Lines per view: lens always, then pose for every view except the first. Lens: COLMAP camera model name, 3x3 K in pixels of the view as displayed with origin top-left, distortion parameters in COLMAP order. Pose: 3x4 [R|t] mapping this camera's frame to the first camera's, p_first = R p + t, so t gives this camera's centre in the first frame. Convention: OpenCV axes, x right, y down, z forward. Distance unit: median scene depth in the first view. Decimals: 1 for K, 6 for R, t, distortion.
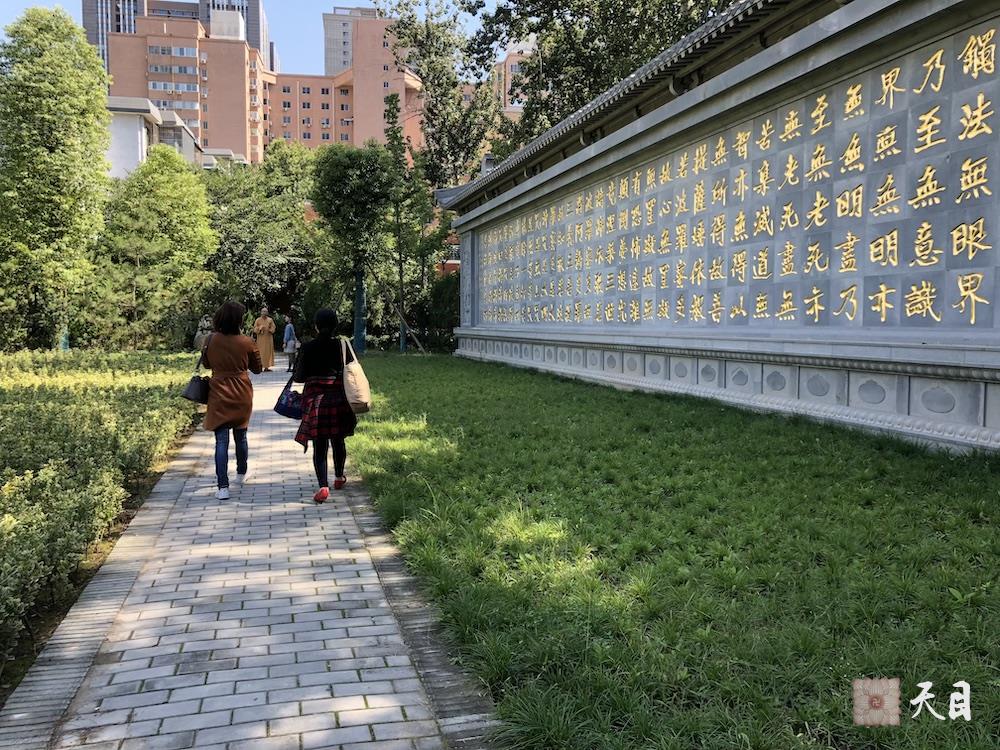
lens RADIAL K [[785.0, 0, 491.9], [0, 785.0, 365.6], [0, 0, 1]] dist [0.030710, -0.011419]
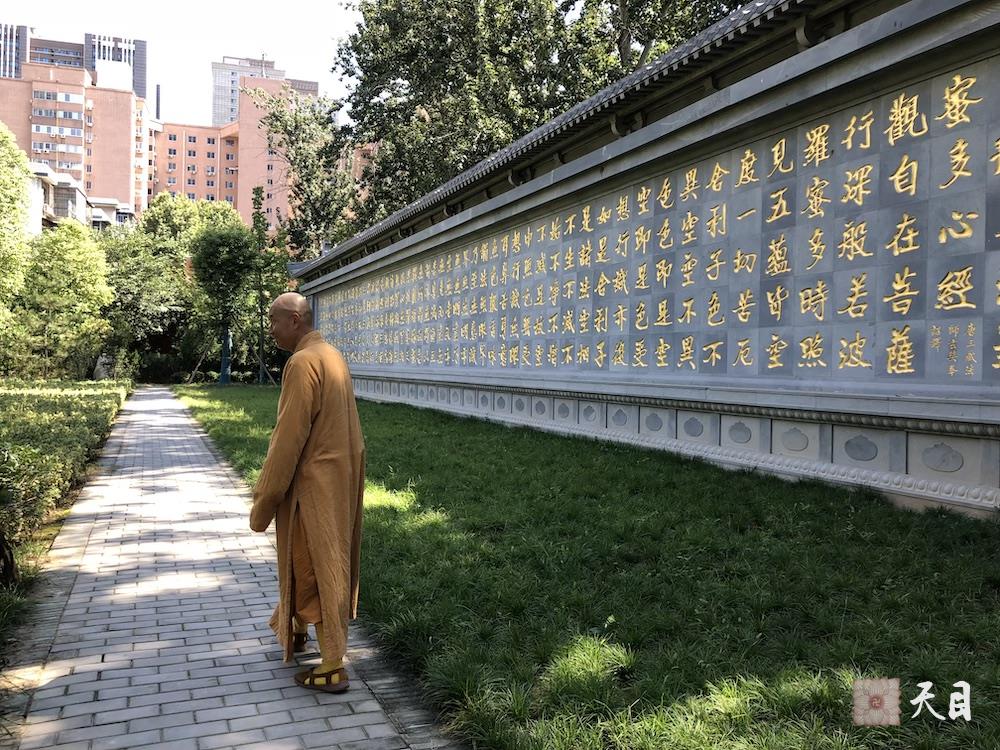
lens RADIAL K [[785.8, 0, 489.6], [0, 785.8, 363.3], [0, 0, 1]] dist [0.026106, -0.000923]
pose [[0.990640, 0.016460, 0.135501, 0.073214], [-0.008851, 0.998360, -0.056564, 0.016239], [-0.136210, 0.054835, 0.989161, -0.296844]]
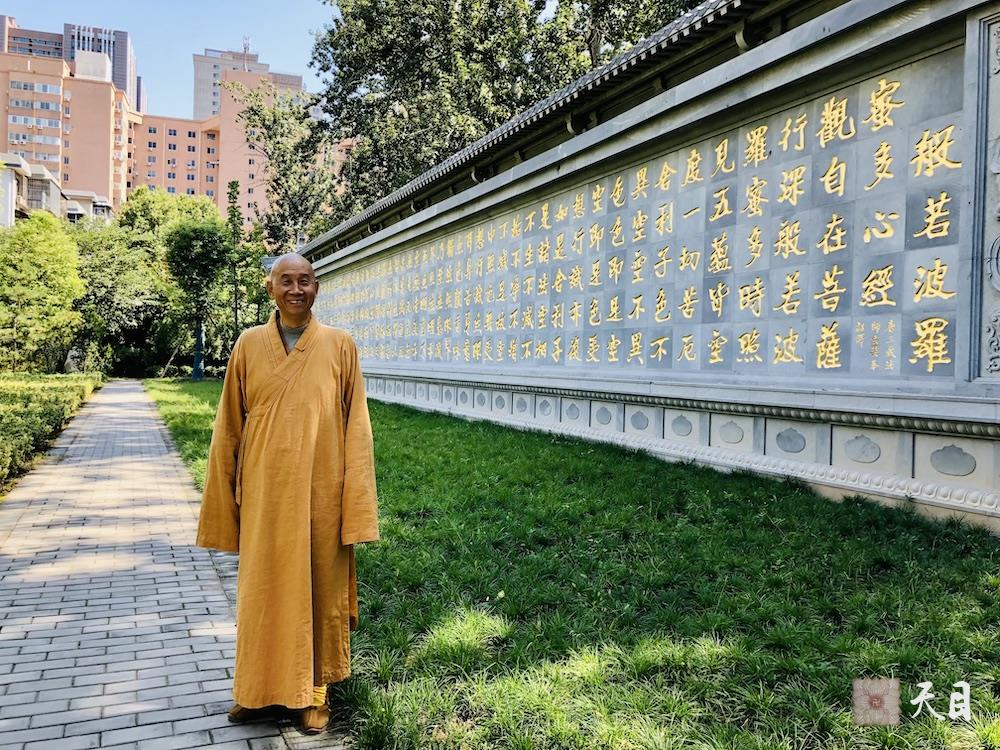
lens RADIAL K [[785.0, 0, 491.9], [0, 785.0, 365.6], [0, 0, 1]] dist [0.030710, -0.011419]
pose [[0.987102, 0.023019, 0.158429, 0.085842], [-0.015057, 0.998571, -0.051270, 0.018076], [-0.159383, 0.048223, 0.986038, -0.303634]]
